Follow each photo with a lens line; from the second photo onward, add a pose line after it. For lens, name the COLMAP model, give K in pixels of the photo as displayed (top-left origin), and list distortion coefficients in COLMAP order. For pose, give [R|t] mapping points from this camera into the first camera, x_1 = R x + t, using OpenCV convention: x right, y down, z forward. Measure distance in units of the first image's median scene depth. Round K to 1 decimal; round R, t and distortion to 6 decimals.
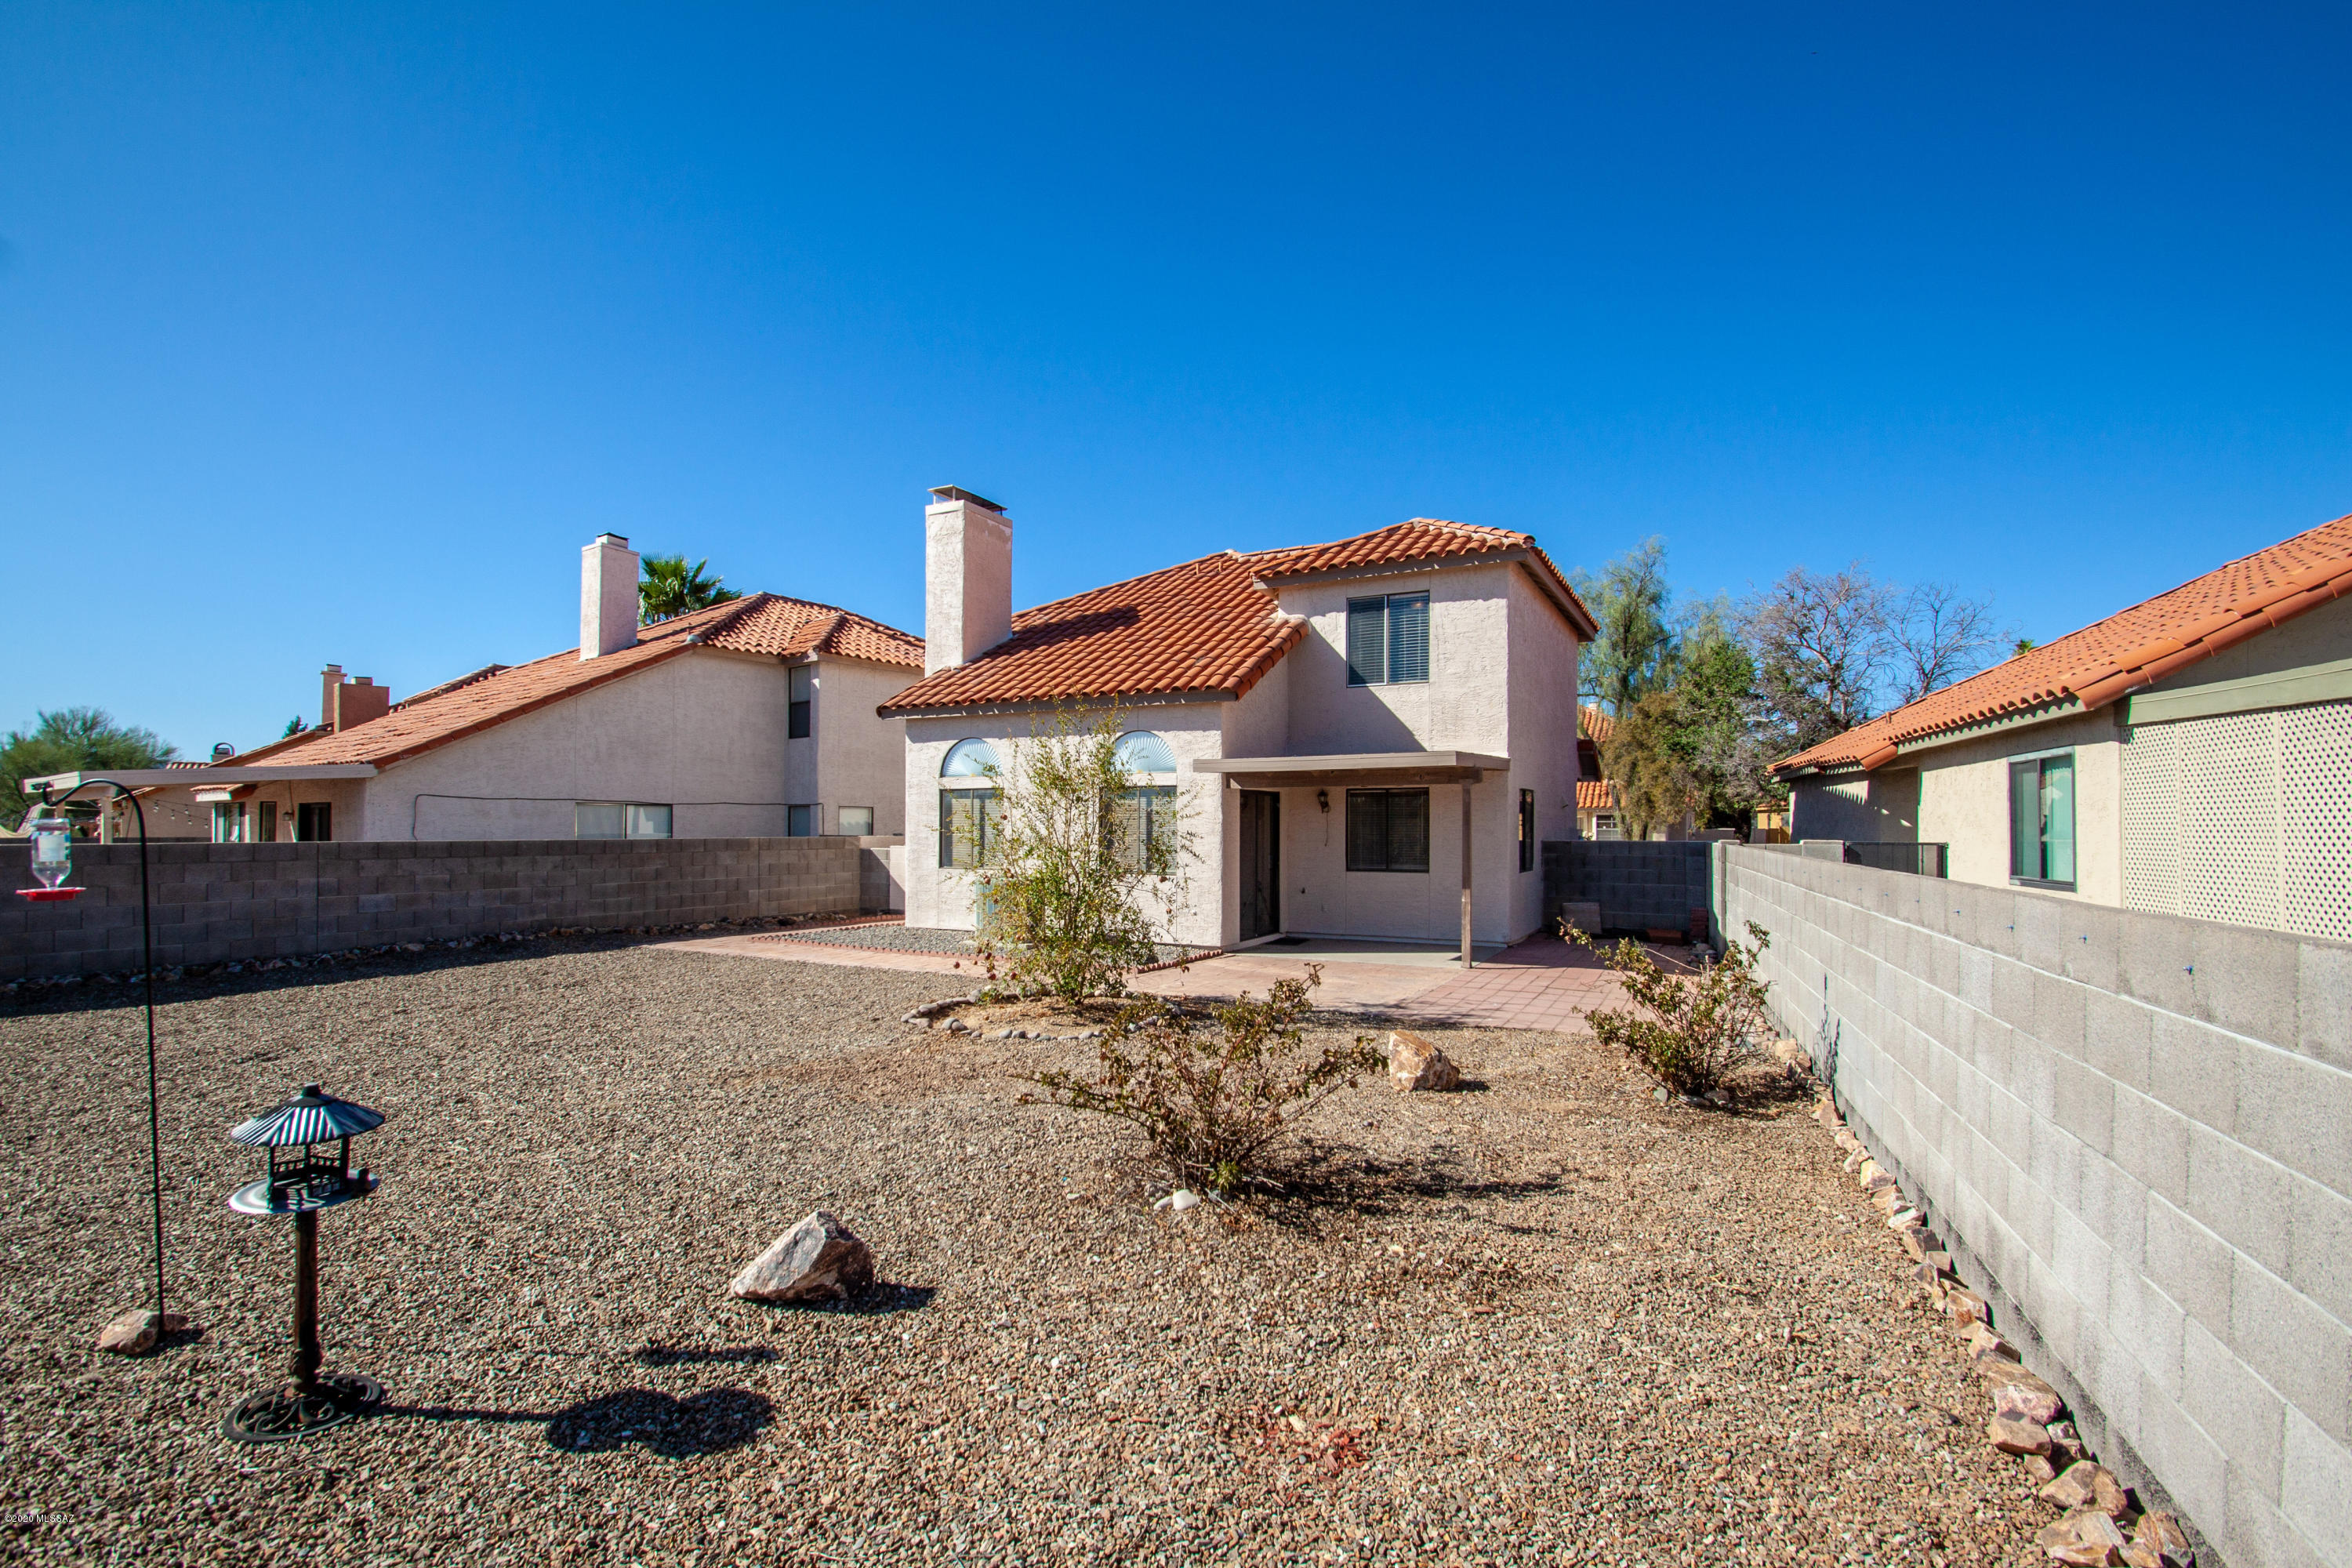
lens RADIAL K [[1105.2, 0, 1162.8], [0, 1105.2, 809.2], [0, 0, 1]] dist [0.000807, -0.000010]
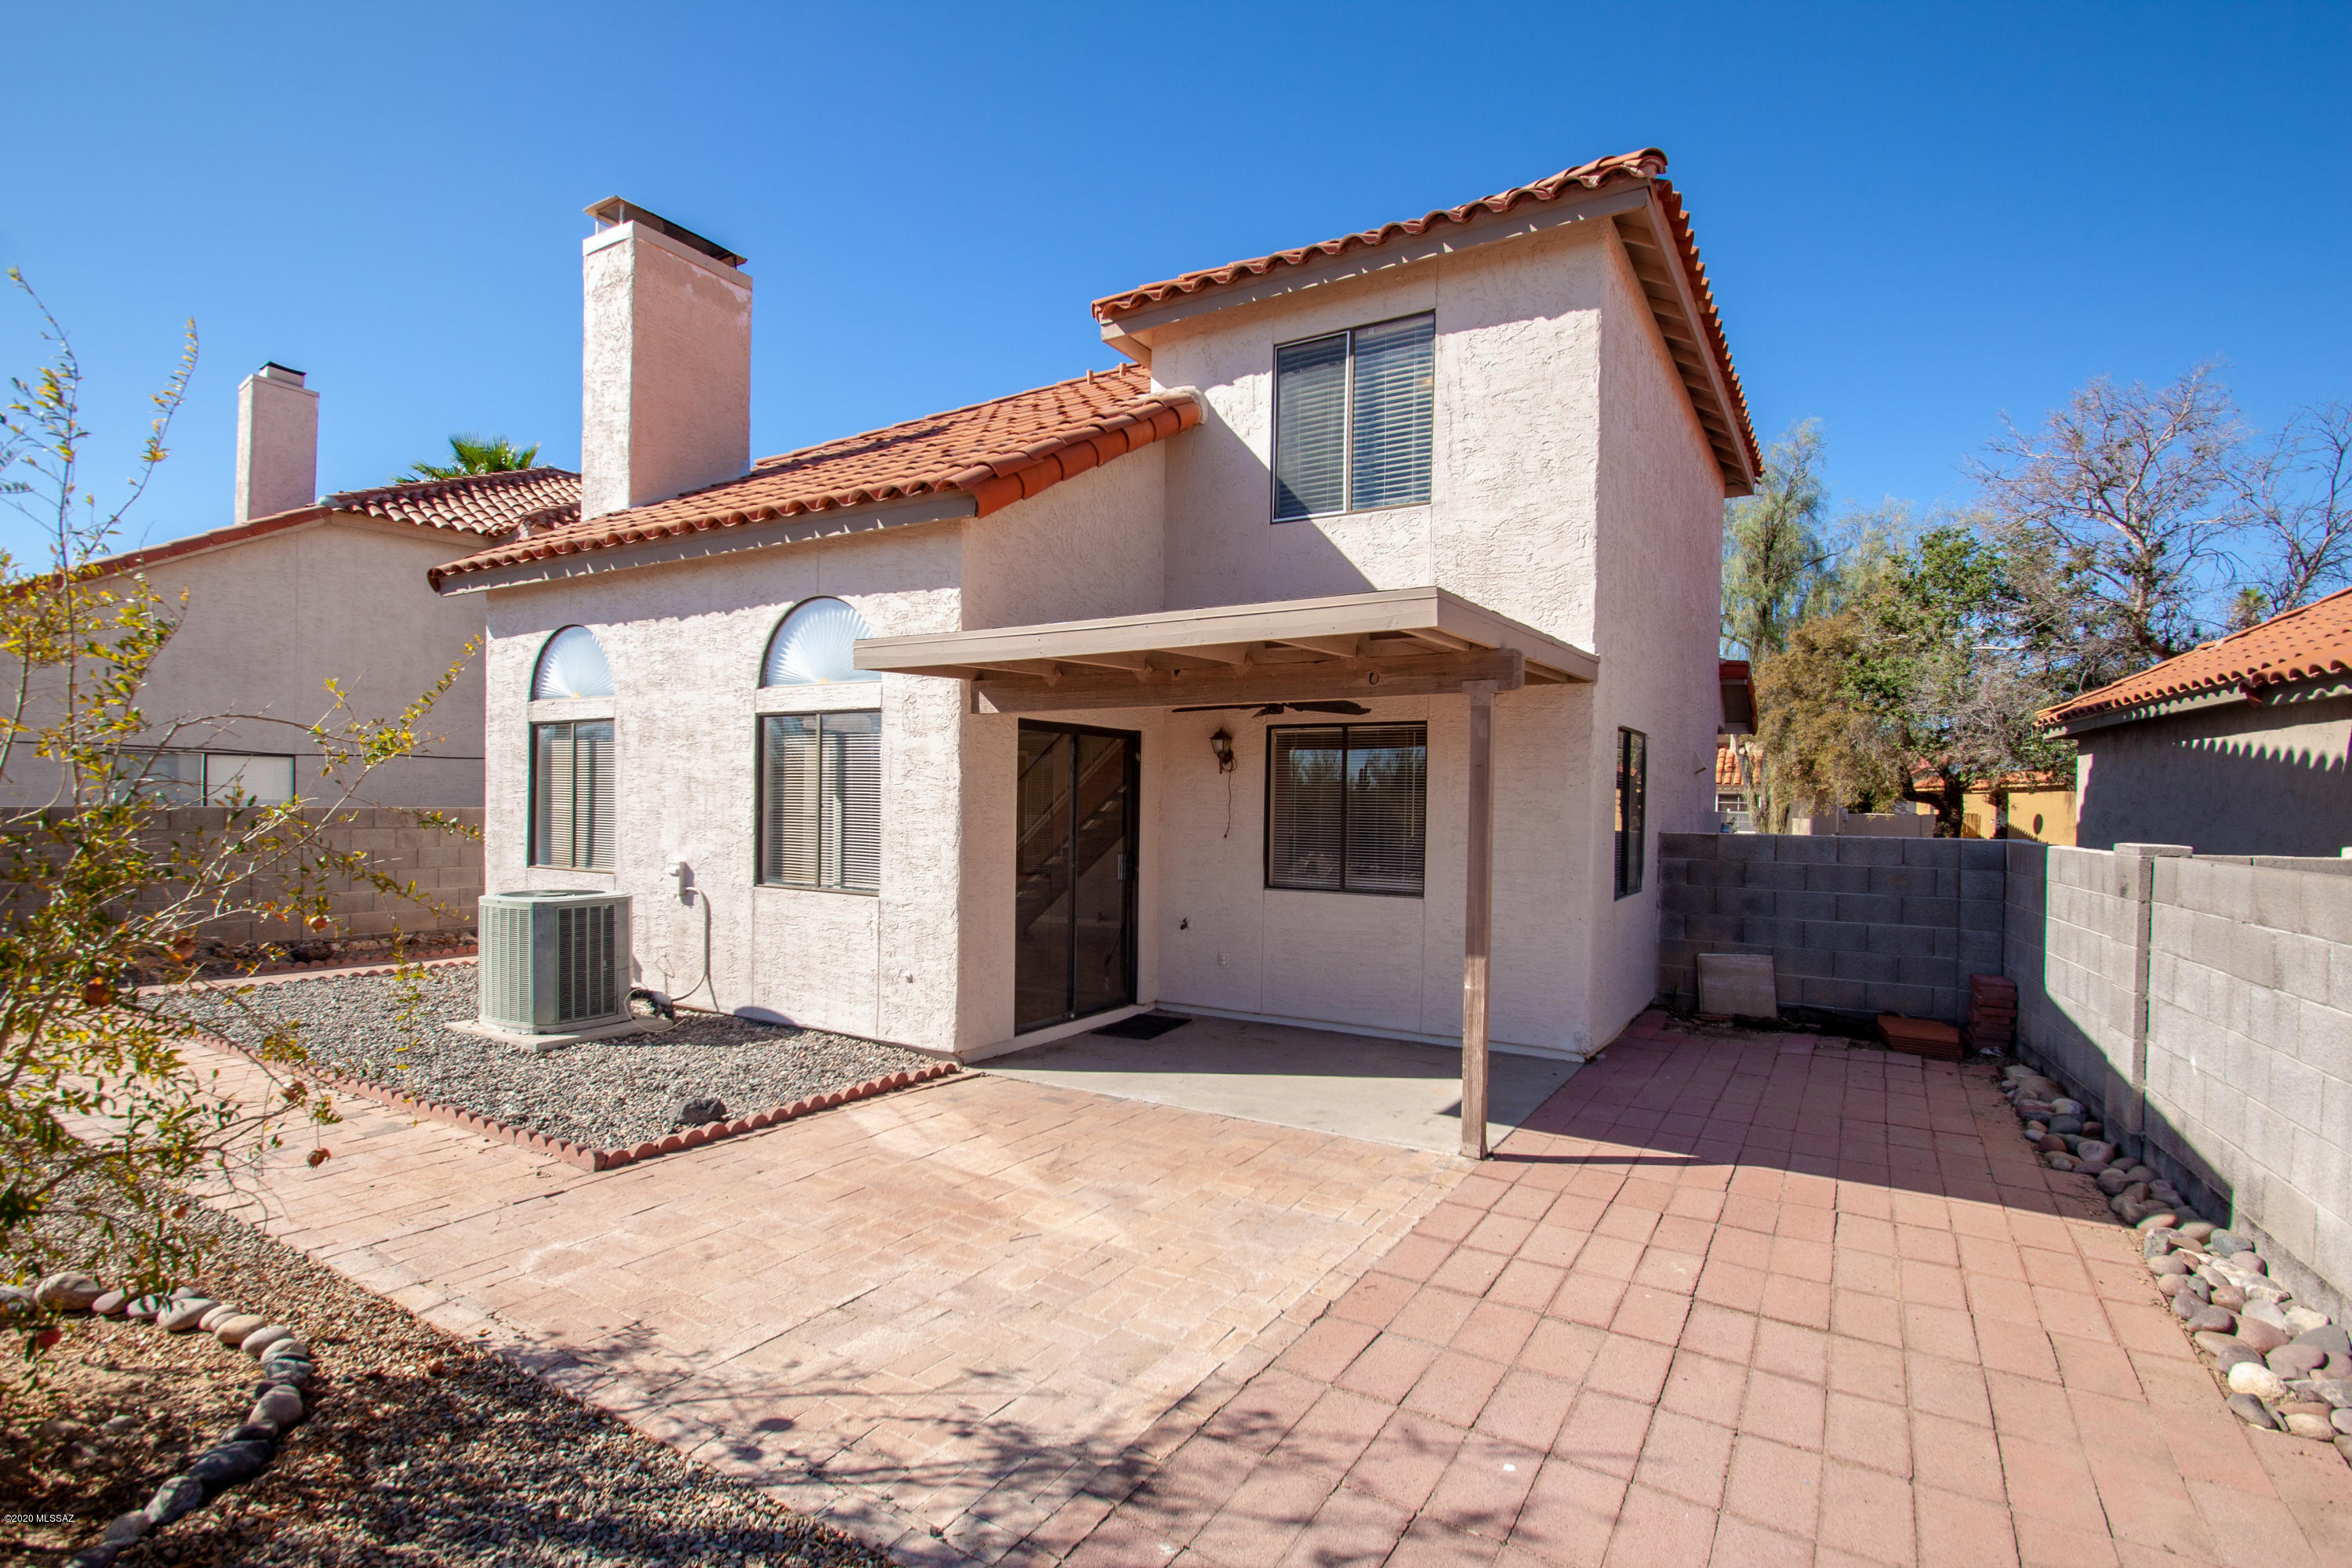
lens RADIAL K [[1139.8, 0, 1169.8], [0, 1139.8, 811.0], [0, 0, 1]] dist [-0.001010, -0.000653]
pose [[0.997994, 0.013625, -0.061827, 0.153190], [-0.012208, 0.999655, 0.023244, 0.009003], [0.062122, -0.022442, 0.997816, 0.474029]]
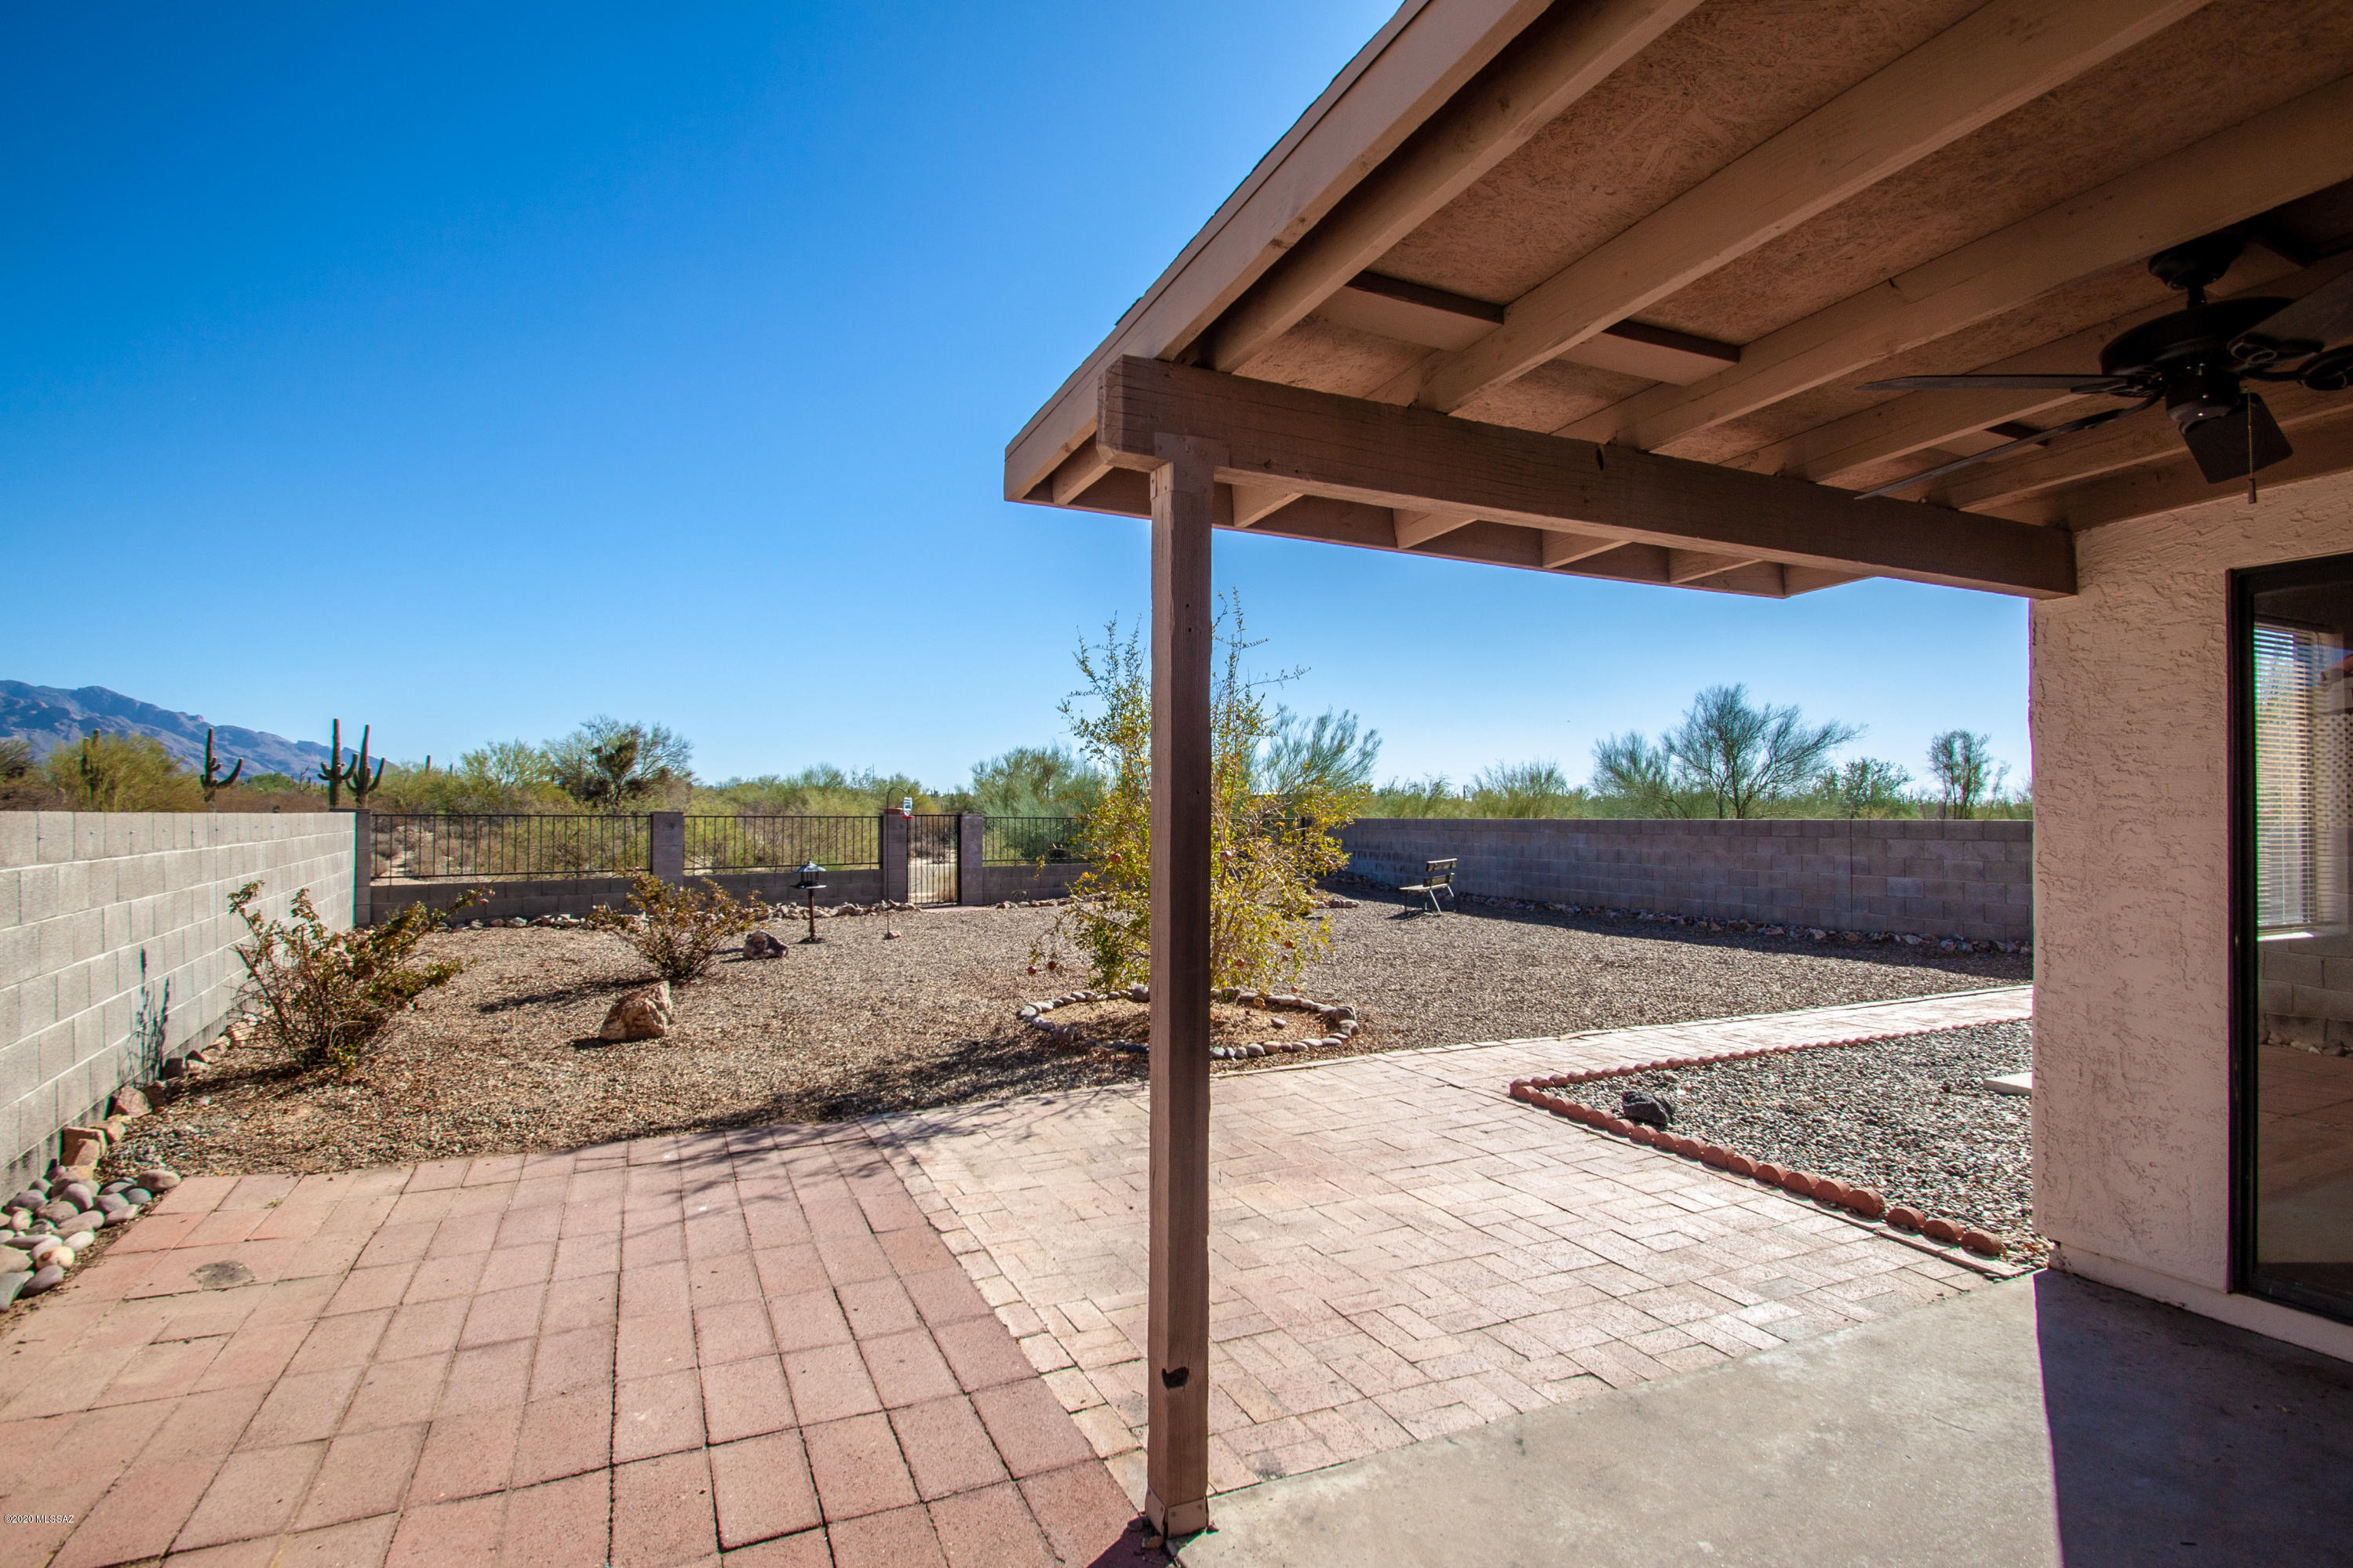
lens RADIAL K [[1105.6, 0, 1163.3], [0, 1105.6, 809.2], [0, 0, 1]] dist [0.000807, -0.000010]
pose [[-0.604124, -0.010195, -0.796825, 0.339659], [0.007014, 0.999811, -0.018110, 0.027063], [0.796860, -0.016530, -0.603938, 0.898791]]
